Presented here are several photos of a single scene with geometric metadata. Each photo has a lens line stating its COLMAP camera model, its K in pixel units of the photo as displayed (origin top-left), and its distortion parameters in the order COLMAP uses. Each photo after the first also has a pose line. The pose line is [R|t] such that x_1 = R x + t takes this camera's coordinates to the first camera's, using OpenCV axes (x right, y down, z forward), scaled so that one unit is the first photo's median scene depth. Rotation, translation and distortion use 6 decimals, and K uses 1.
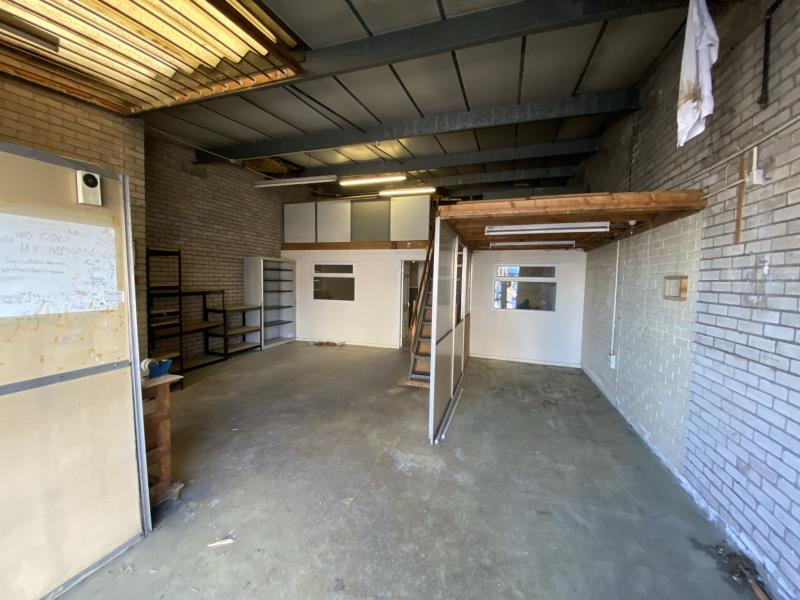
lens RADIAL K [[324.6, 0, 400.0], [0, 324.6, 300.0], [0, 0, 1]] dist [0.020492, -0.020482]
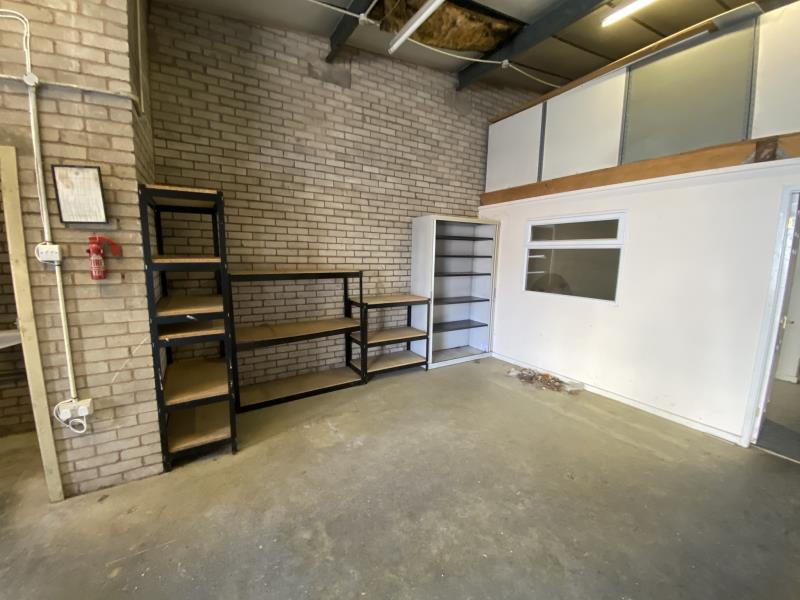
lens RADIAL K [[324.6, 0, 400.0], [0, 324.6, 300.0], [0, 0, 1]] dist [0.020492, -0.020482]
pose [[0.760443, 0.084547, -0.643878, -0.085127], [-0.041642, 0.995797, 0.081576, -0.025800], [0.648069, -0.035221, 0.760767, 0.516896]]
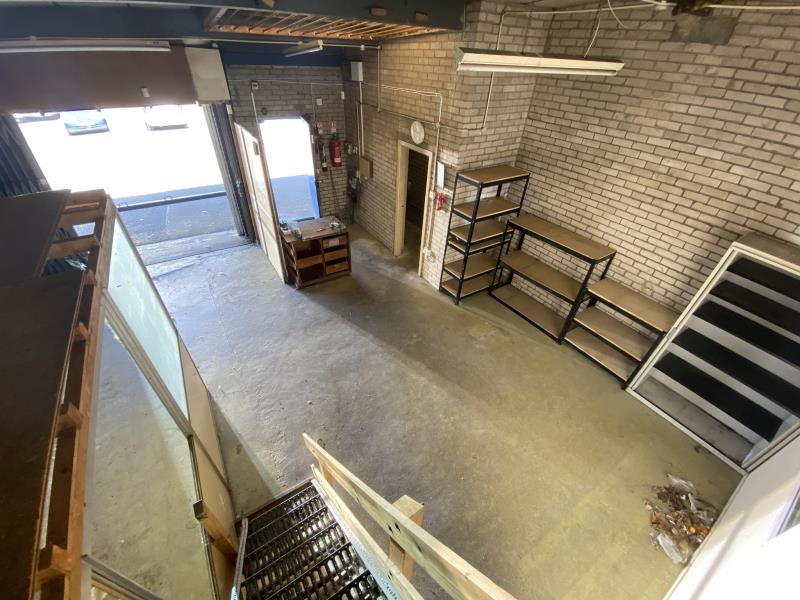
lens RADIAL K [[324.6, 0, 400.0], [0, 324.6, 300.0], [0, 0, 1]] dist [0.020492, -0.020482]
pose [[-0.629438, 0.430476, -0.646915, 0.123737], [-0.105097, 0.777713, 0.619771, -0.283675], [0.769911, 0.458096, -0.444280, 0.899253]]
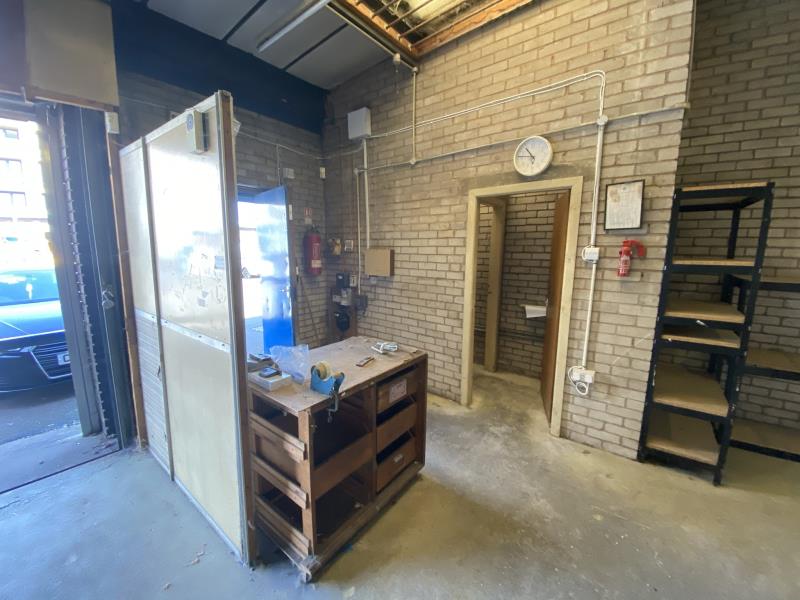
lens RADIAL K [[324.6, 0, 400.0], [0, 324.6, 300.0], [0, 0, 1]] dist [0.020492, -0.020482]
pose [[-0.331263, 0.126822, -0.934976, -0.074238], [-0.072979, 0.984513, 0.159398, -0.022615], [0.940712, 0.121036, -0.316877, 0.456989]]
